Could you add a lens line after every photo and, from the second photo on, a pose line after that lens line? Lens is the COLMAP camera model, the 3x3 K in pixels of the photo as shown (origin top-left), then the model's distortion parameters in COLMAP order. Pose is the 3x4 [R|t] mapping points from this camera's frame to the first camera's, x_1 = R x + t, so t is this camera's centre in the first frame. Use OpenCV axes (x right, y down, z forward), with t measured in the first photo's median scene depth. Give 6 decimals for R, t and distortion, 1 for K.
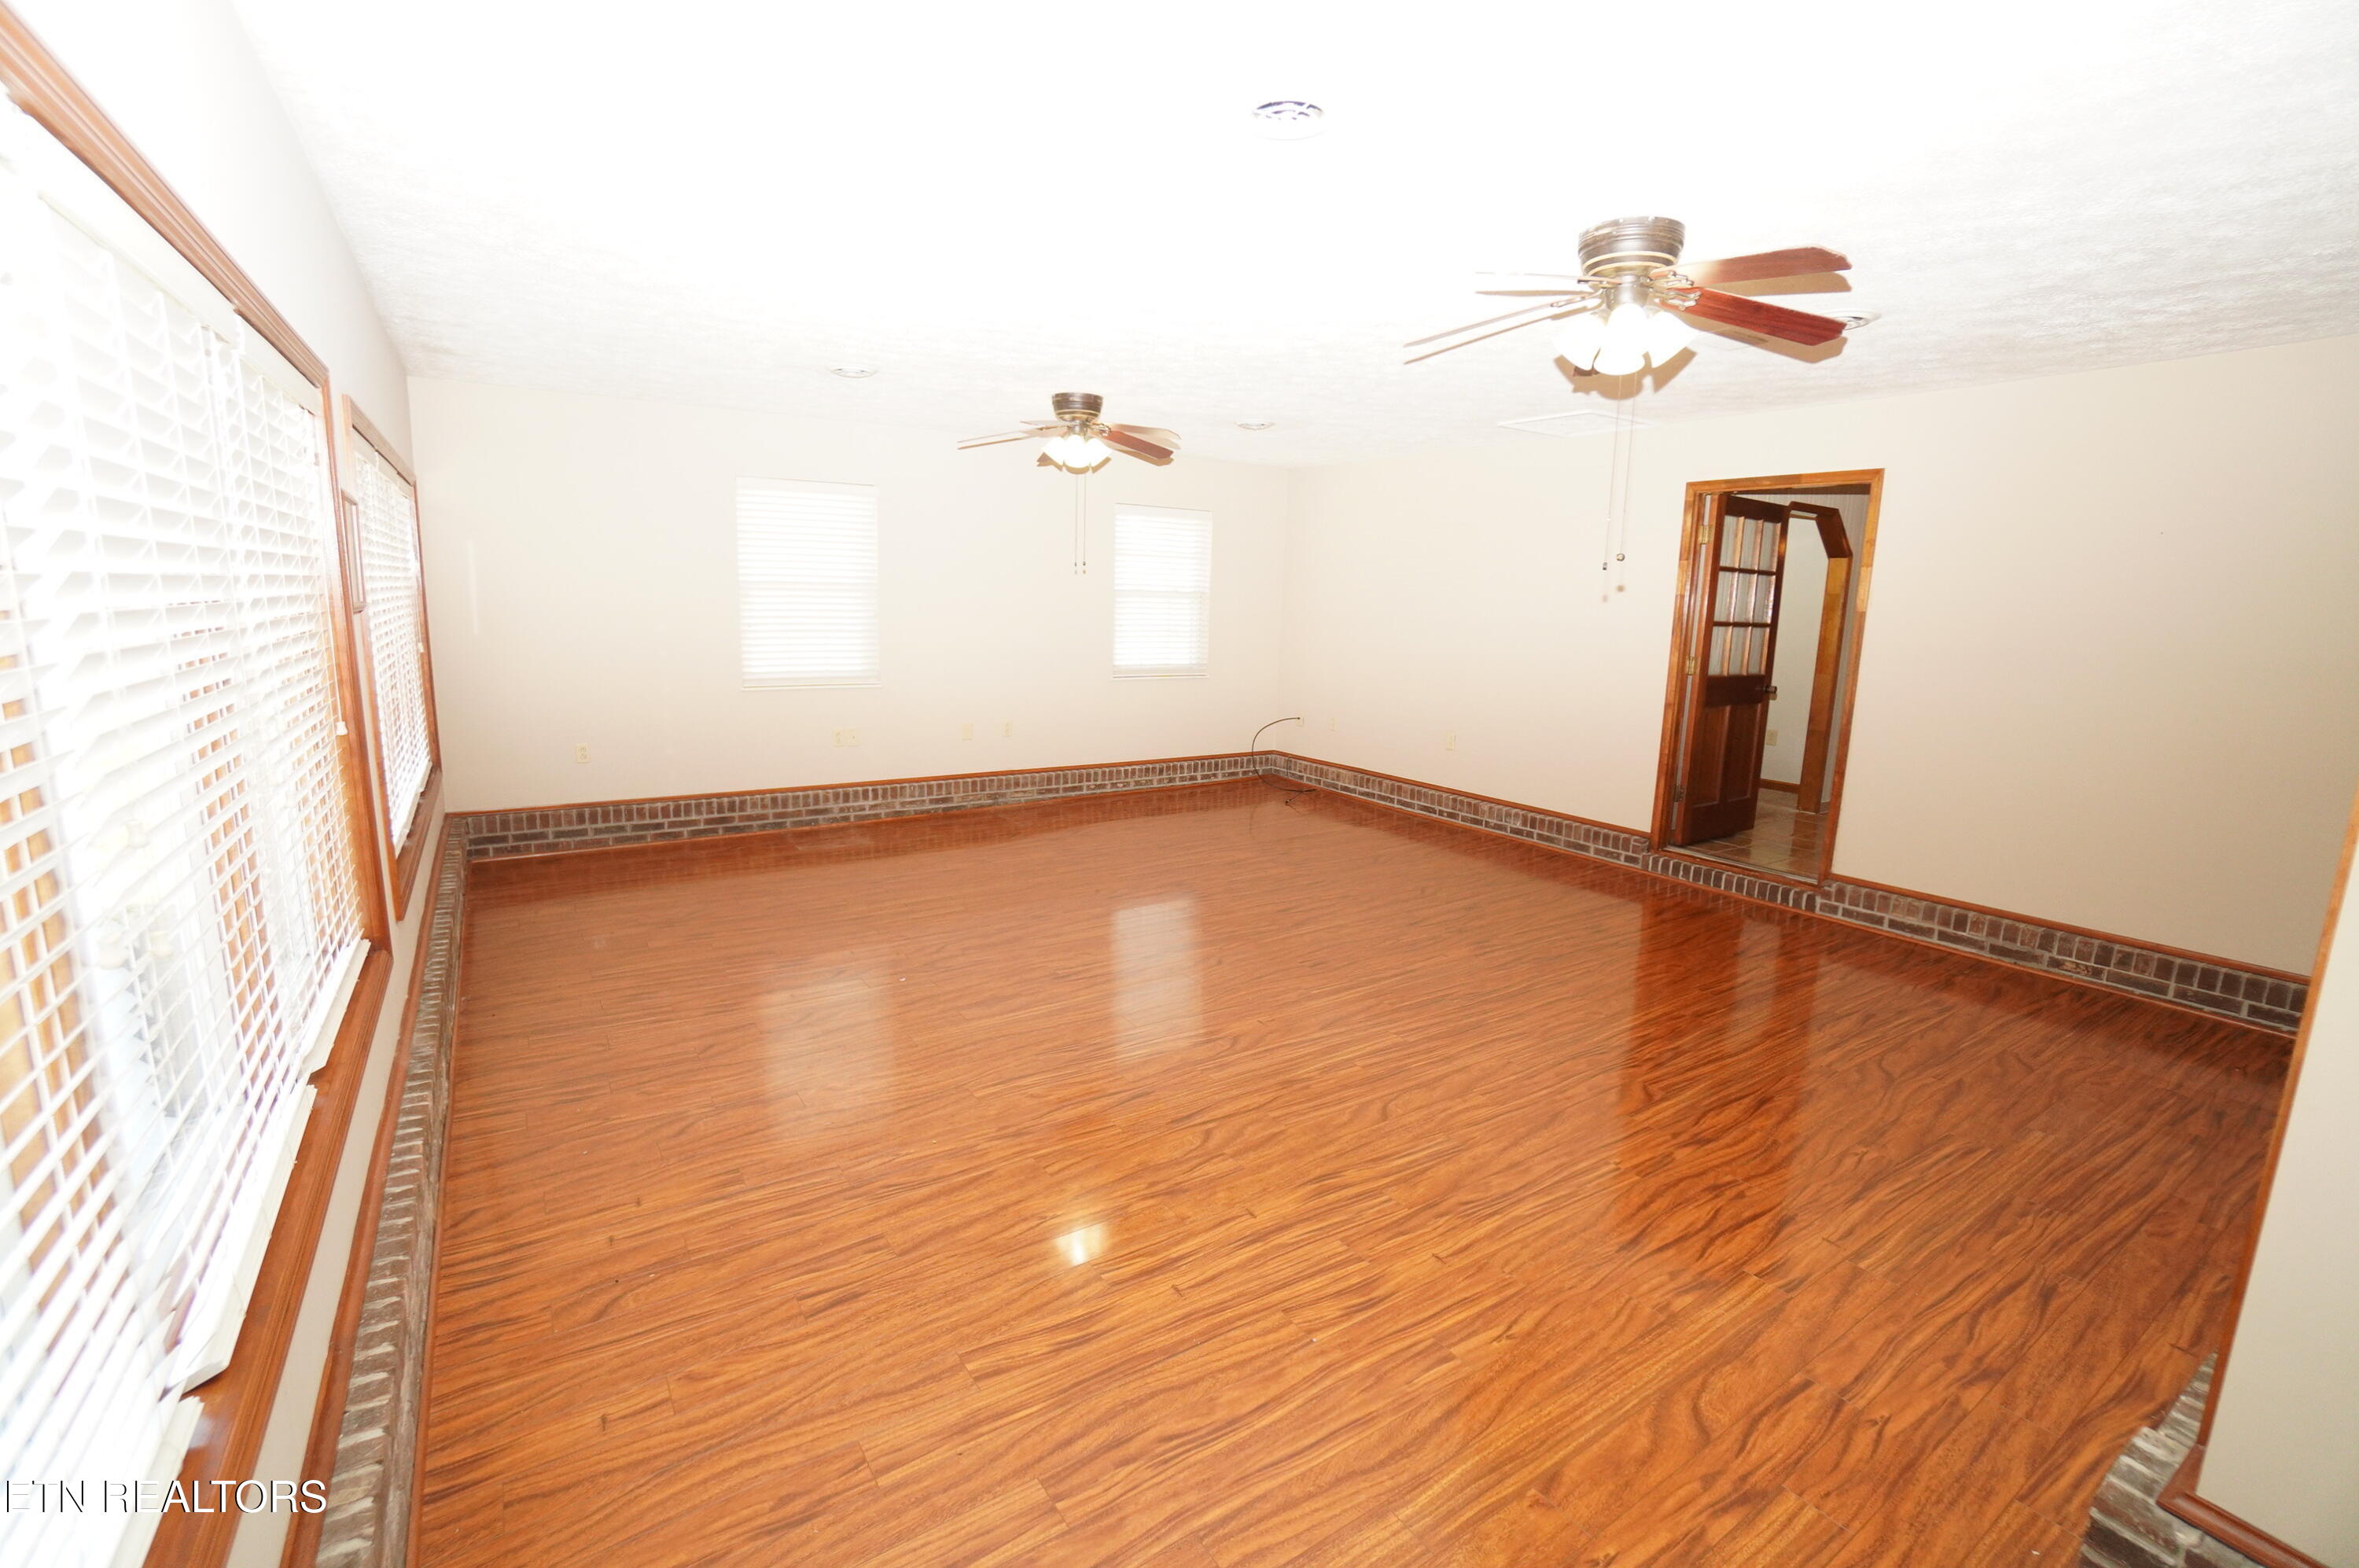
lens RADIAL K [[1027.0, 0, 1175.8], [0, 1027.0, 783.0], [0, 0, 1]] dist [-0.048799, 0.003803]
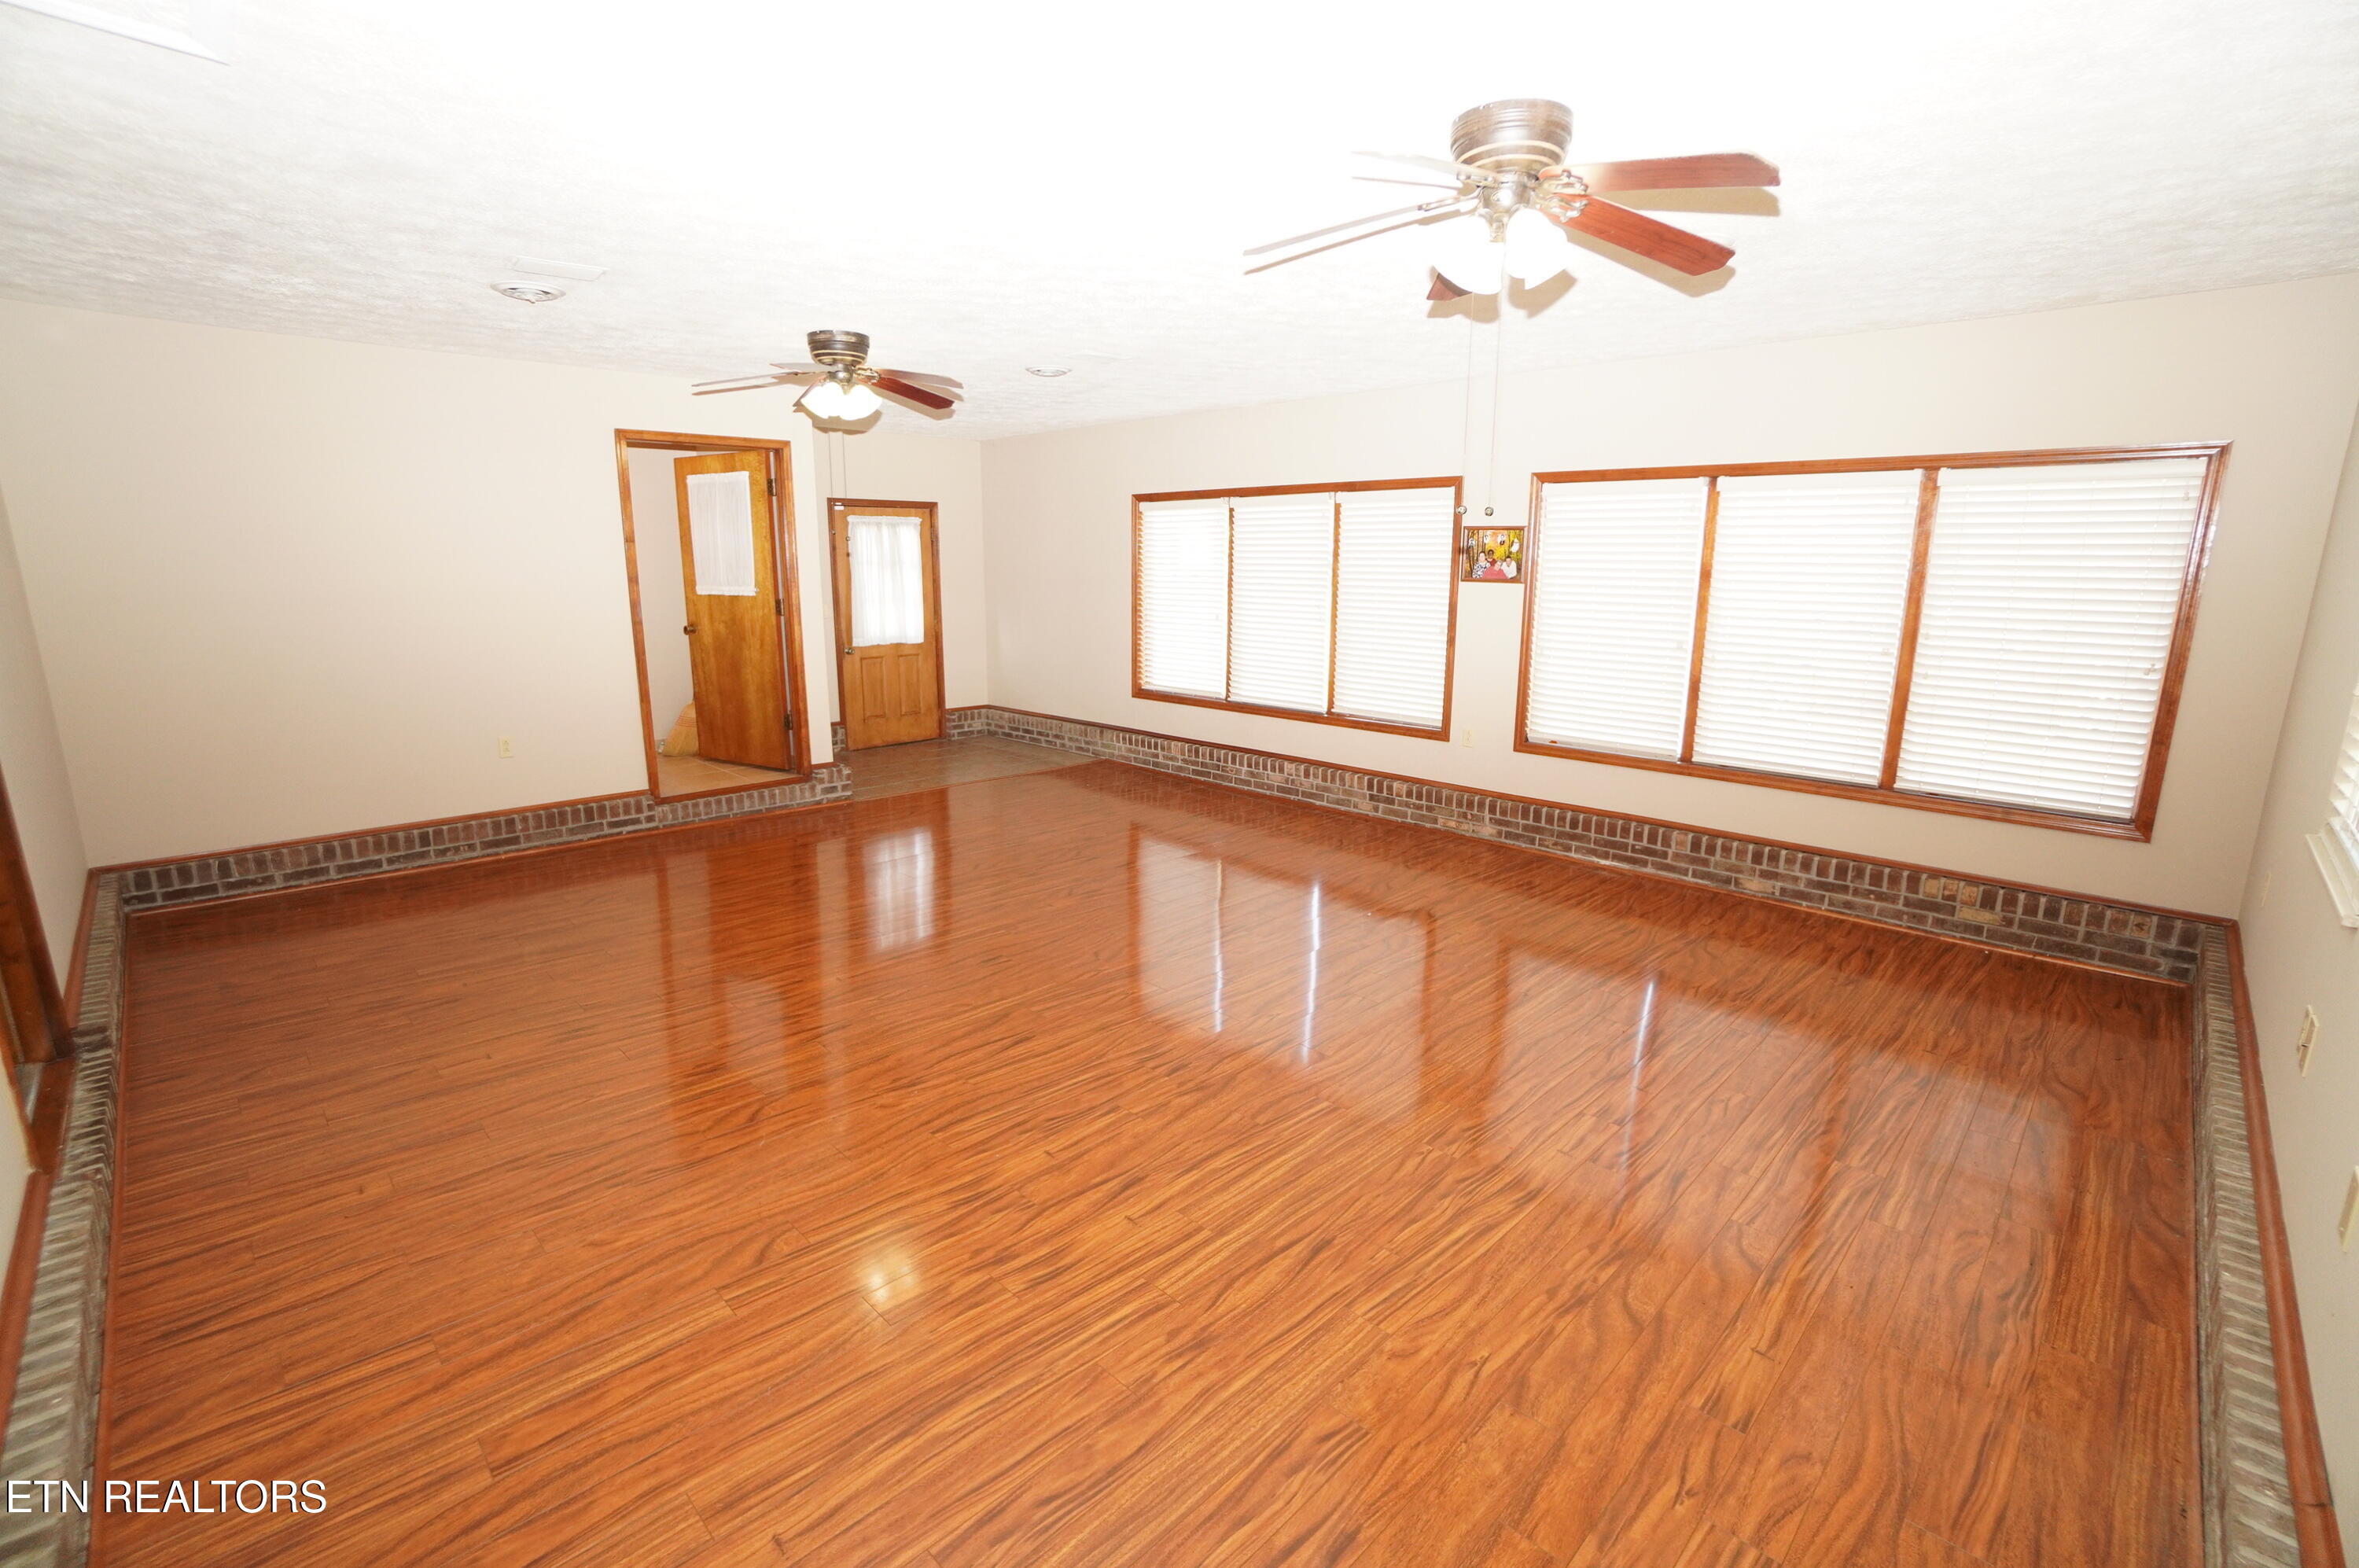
lens RADIAL K [[1027.0, 0, 1174.8], [0, 1027.0, 772.3], [0, 0, 1]] dist [-0.048799, 0.003803]
pose [[-0.974930, 0.015994, -0.221937, 0.122721], [-0.069094, 0.926349, 0.370274, -0.240615], [0.211514, 0.376326, -0.902020, 1.288478]]
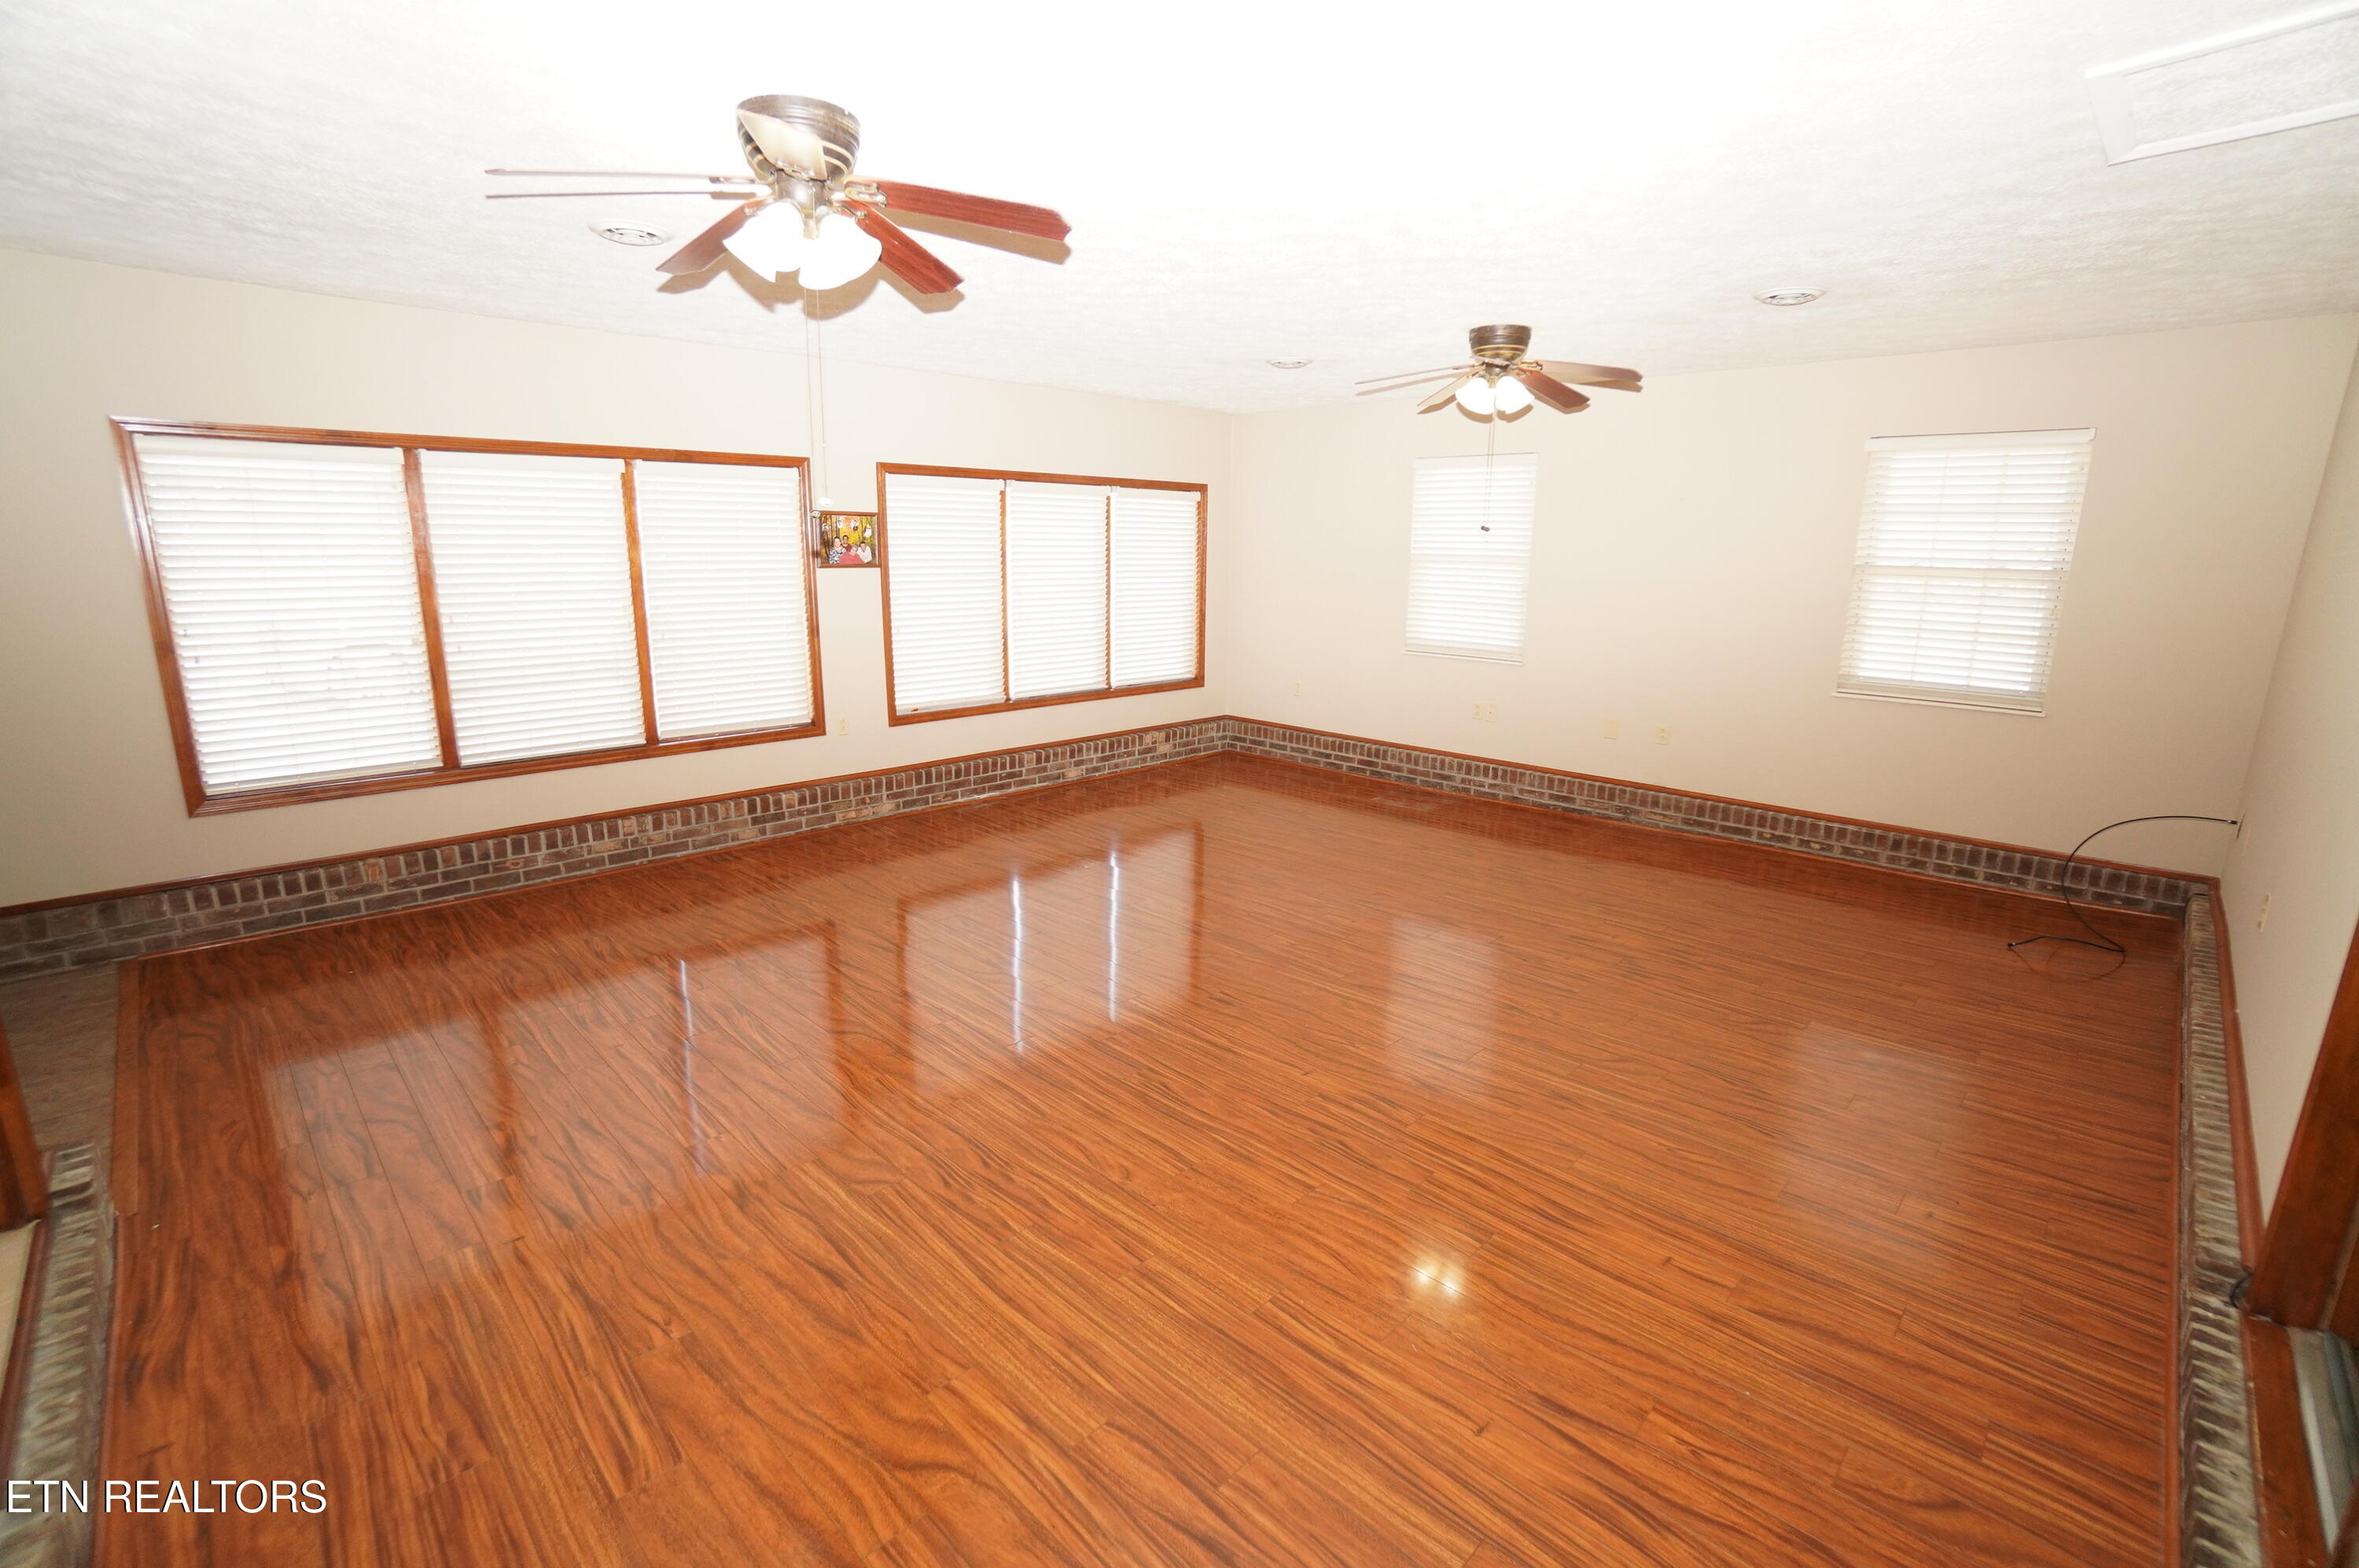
lens RADIAL K [[1027.0, 0, 1165.5], [0, 1027.0, 779.2], [0, 0, 1]] dist [-0.048799, 0.003803]
pose [[0.212649, 0.193463, -0.957785, 0.633984], [-0.184782, 0.970479, 0.155002, -0.084914], [0.959498, 0.144020, 0.242120, 0.515297]]
